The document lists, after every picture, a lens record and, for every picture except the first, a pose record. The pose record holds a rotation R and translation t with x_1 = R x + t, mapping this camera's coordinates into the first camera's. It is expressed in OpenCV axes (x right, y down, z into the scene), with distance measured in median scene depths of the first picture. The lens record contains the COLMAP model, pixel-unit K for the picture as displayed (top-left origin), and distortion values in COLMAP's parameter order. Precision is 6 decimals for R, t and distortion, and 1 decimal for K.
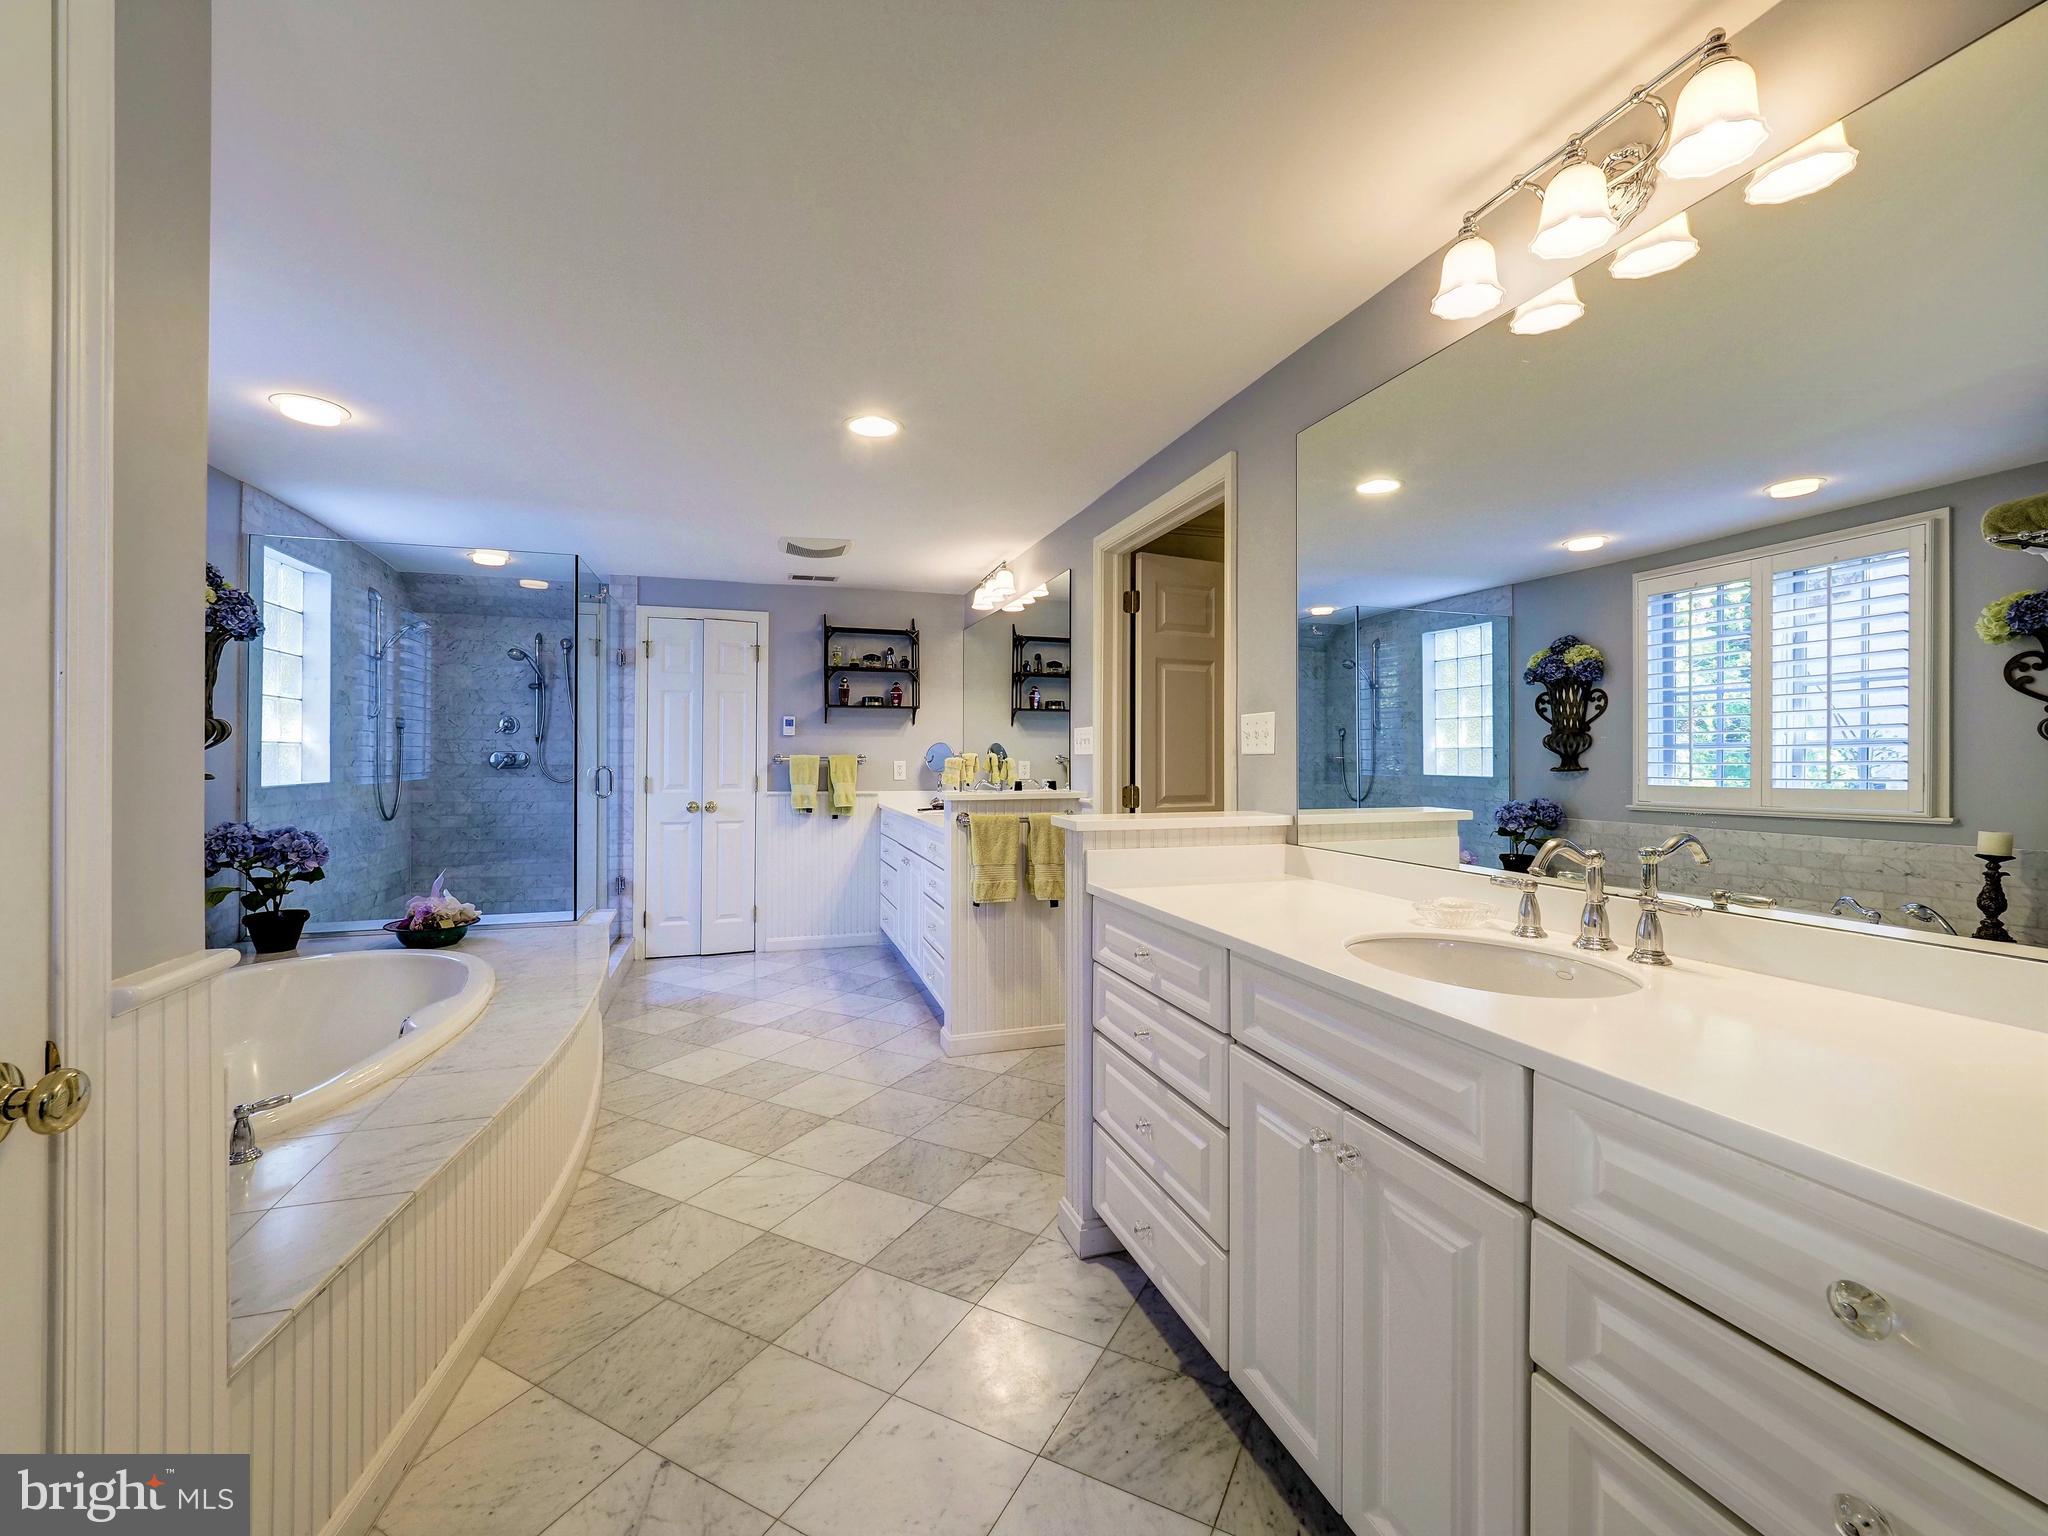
lens RADIAL K [[885.3, 0, 1022.1], [0, 885.3, 761.7], [0, 0, 1]] dist [-0.002887, -0.000904]
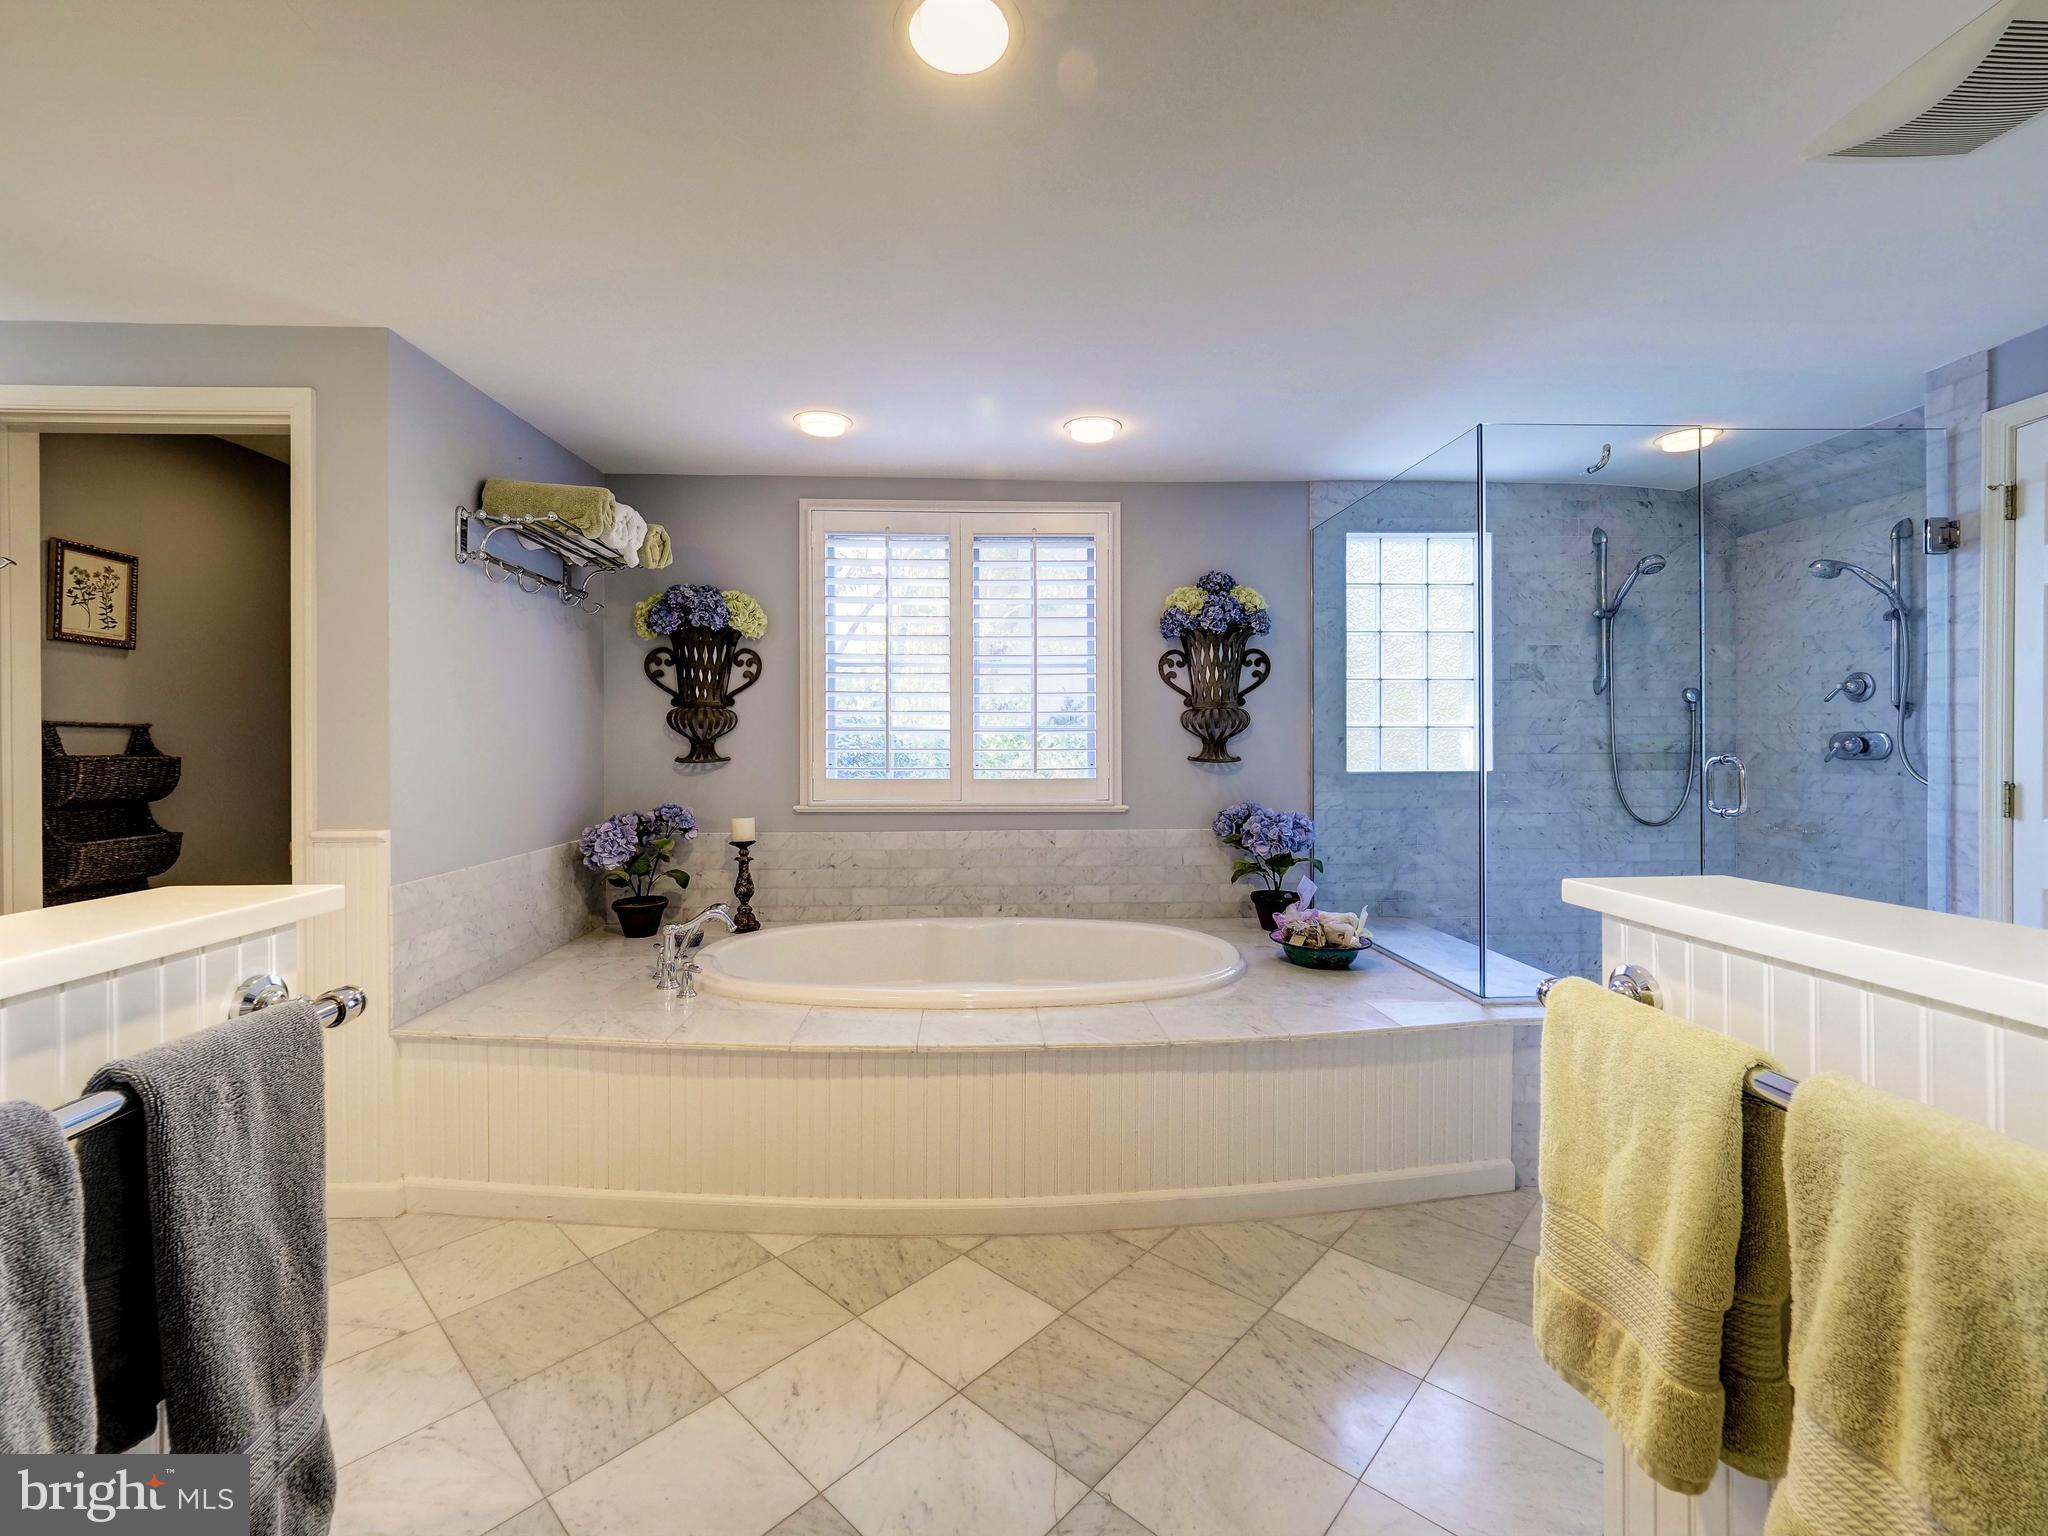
lens RADIAL K [[885.3, 0, 1016.4], [0, 885.3, 748.1], [0, 0, 1]] dist [-0.002887, -0.000904]
pose [[-0.284680, 0.002904, -0.958618, 0.153458], [0.000390, 0.999996, 0.002914, -0.002351], [0.958622, 0.000456, -0.284680, 0.647113]]
